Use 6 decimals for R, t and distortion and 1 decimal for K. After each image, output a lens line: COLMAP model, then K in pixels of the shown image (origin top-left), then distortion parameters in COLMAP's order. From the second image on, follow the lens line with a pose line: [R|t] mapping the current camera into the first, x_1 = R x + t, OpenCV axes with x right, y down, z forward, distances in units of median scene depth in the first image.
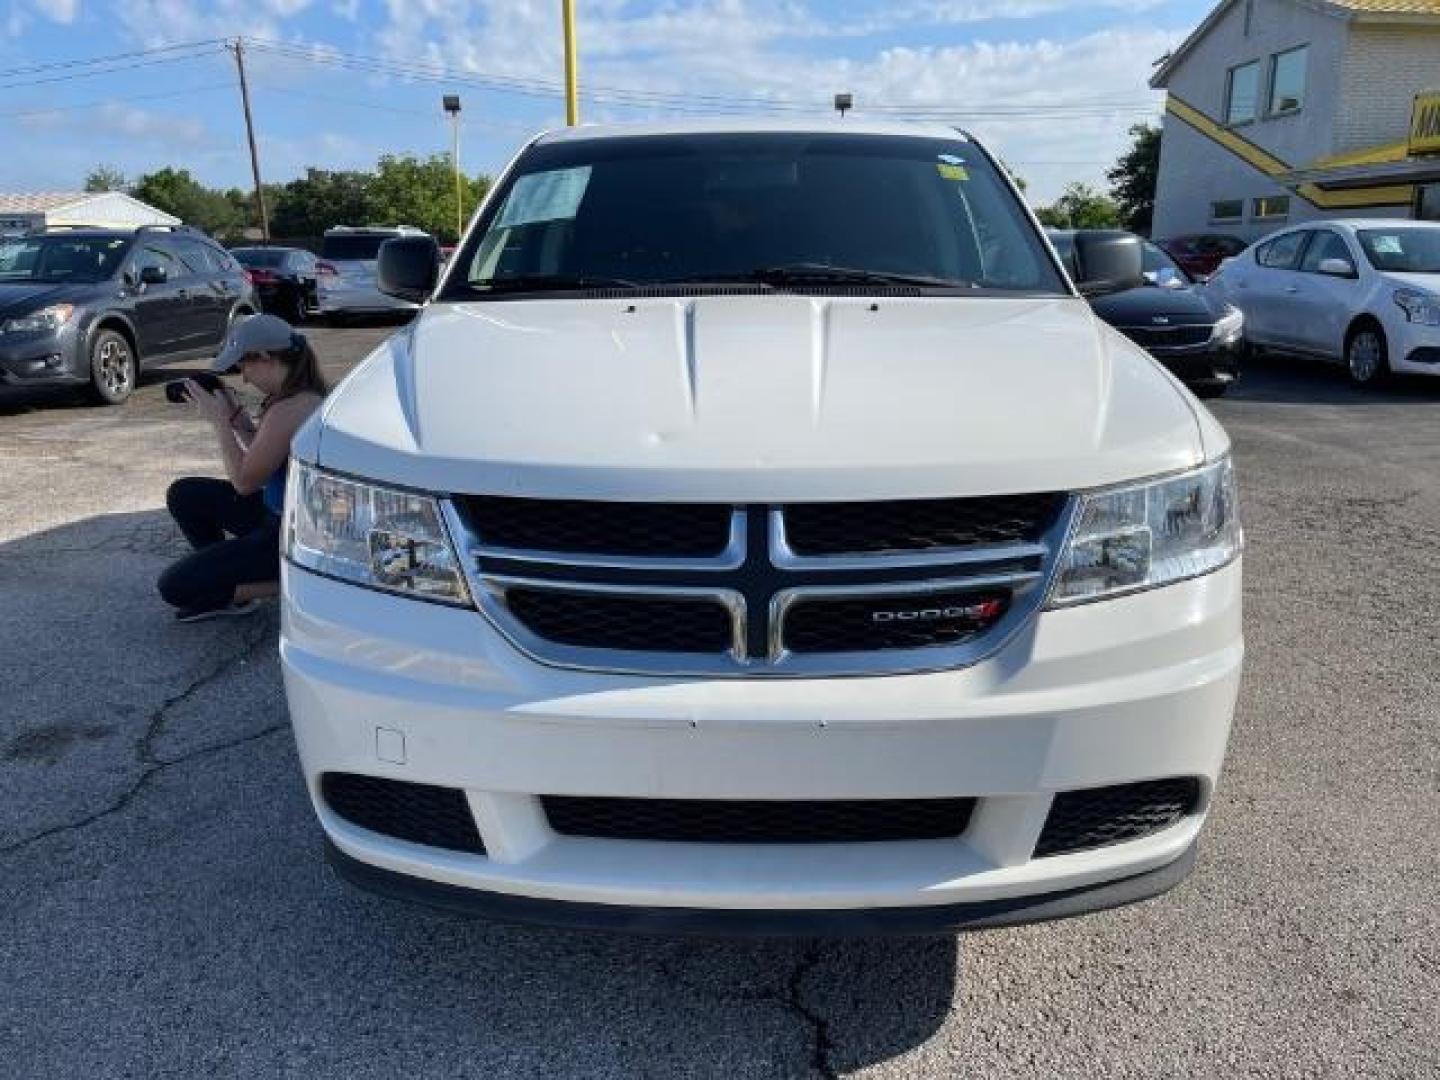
lens RADIAL K [[1127.0, 0, 720.0], [0, 1127.0, 540.0], [0, 0, 1]] dist [0.137292, -0.171556]
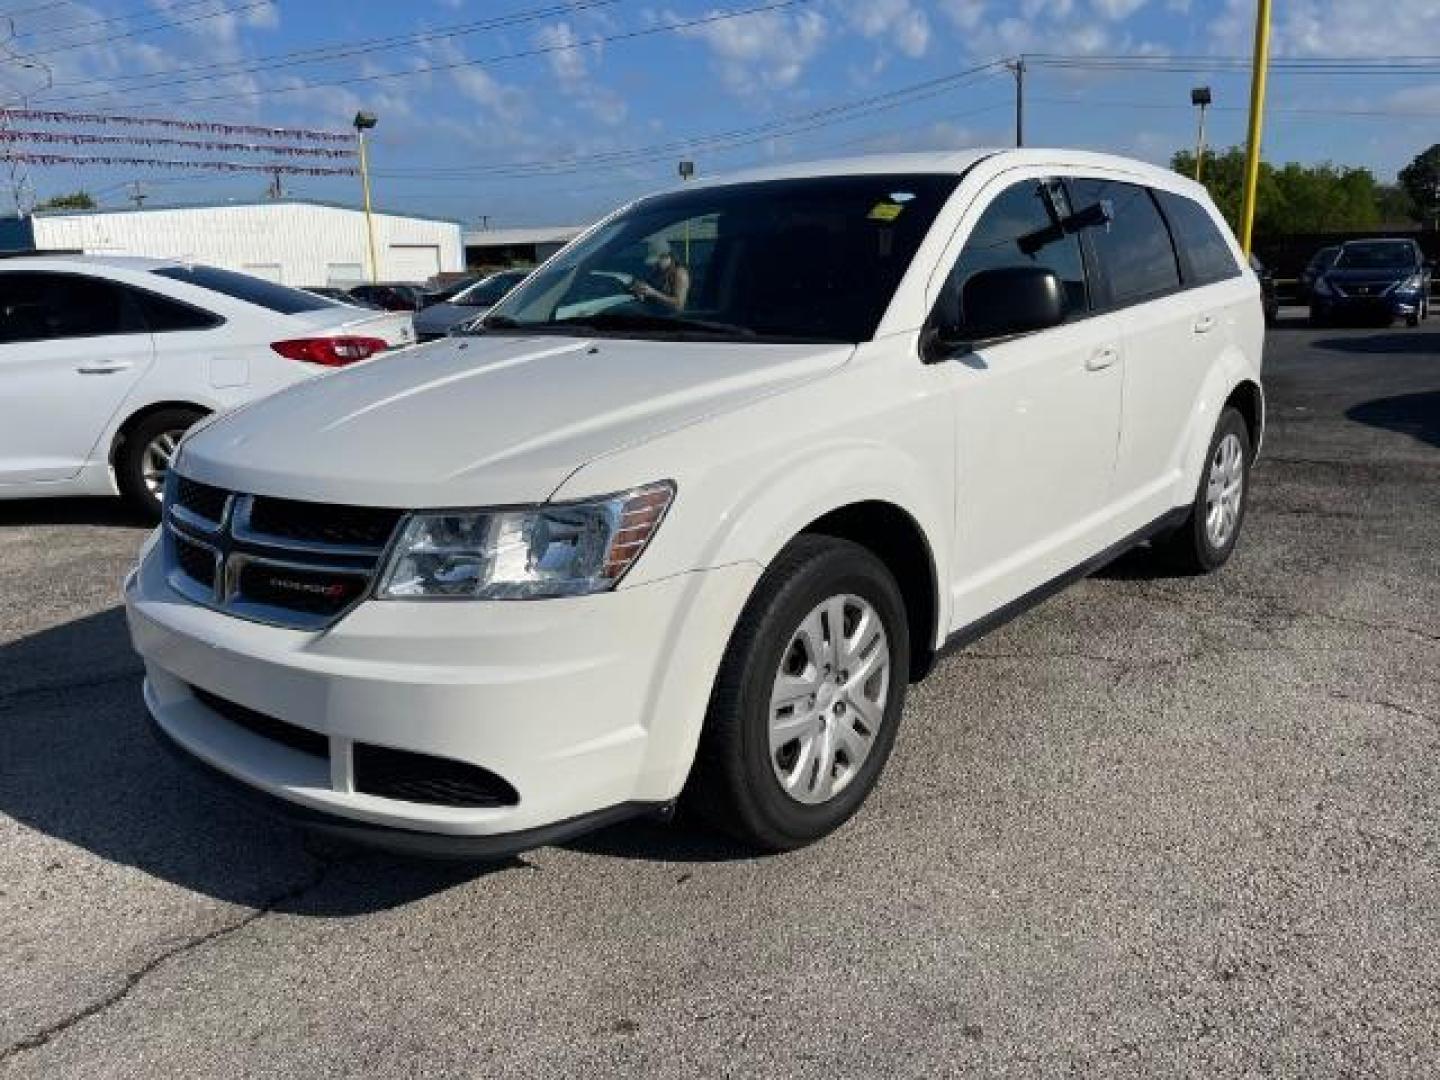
lens RADIAL K [[1127.0, 0, 720.0], [0, 1127.0, 540.0], [0, 0, 1]] dist [0.137292, -0.171556]
pose [[0.761958, 0.145398, -0.631094, 0.122111], [-0.143093, 0.988185, 0.054904, -0.011556], [0.631620, 0.048471, 0.773761, 0.023029]]
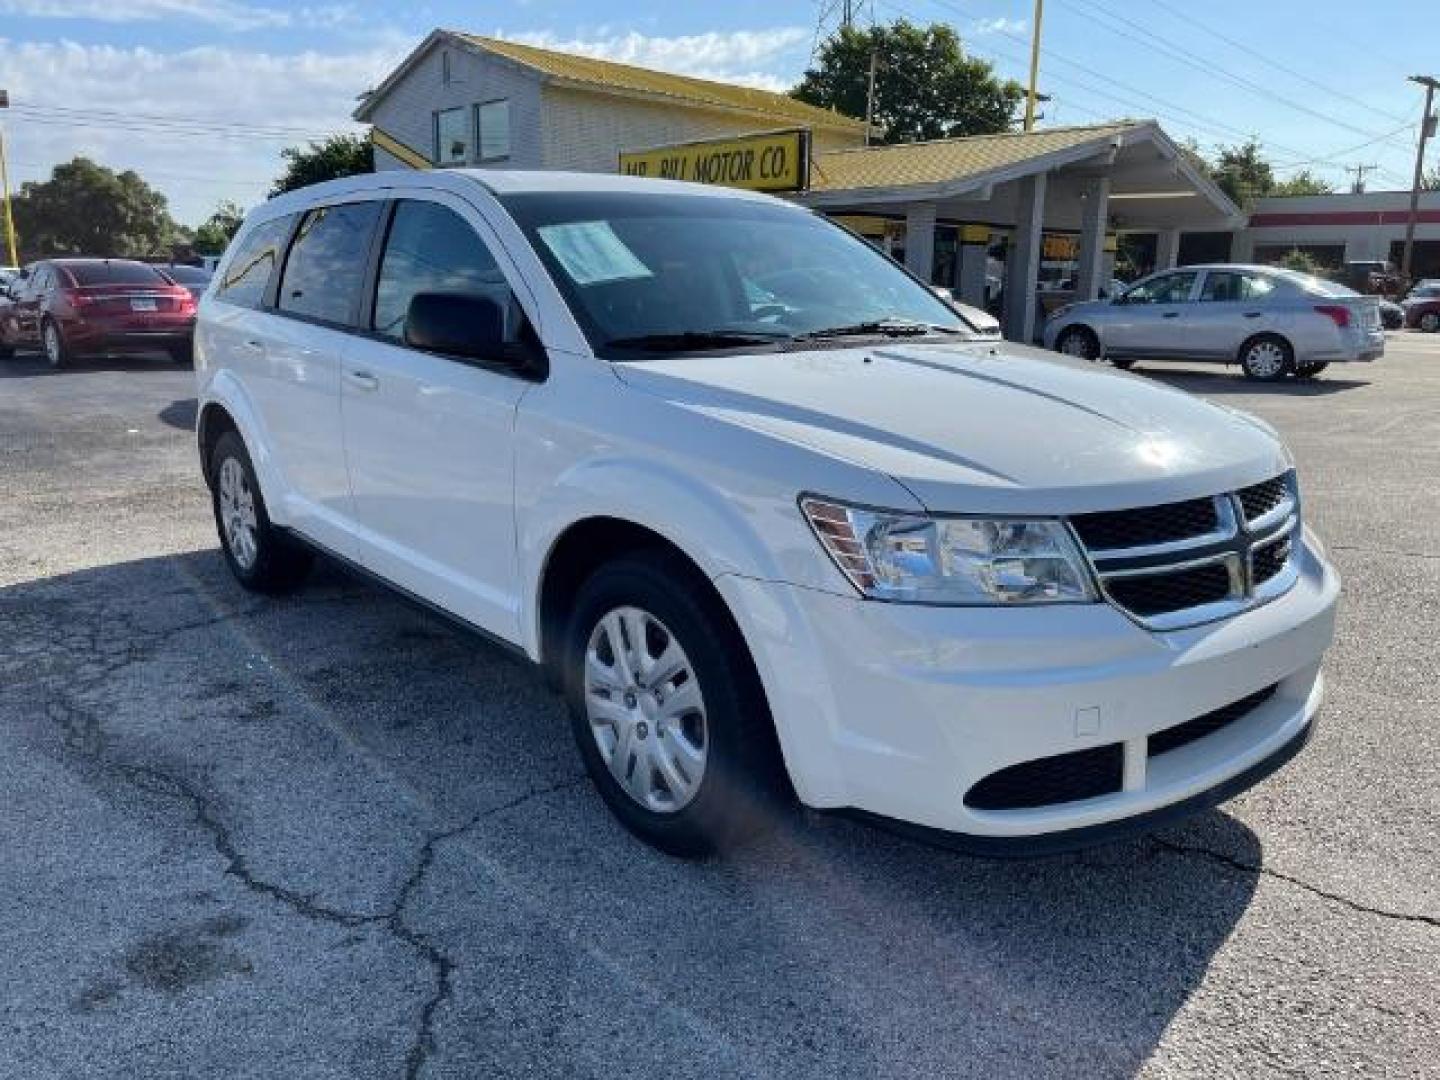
lens RADIAL K [[1127.0, 0, 720.0], [0, 1127.0, 540.0], [0, 0, 1]] dist [0.137292, -0.171556]
pose [[0.745427, -0.146823, 0.650216, -0.123637], [0.157373, 0.986630, 0.042370, -0.011494], [-0.647744, 0.070743, 0.758567, 0.028723]]
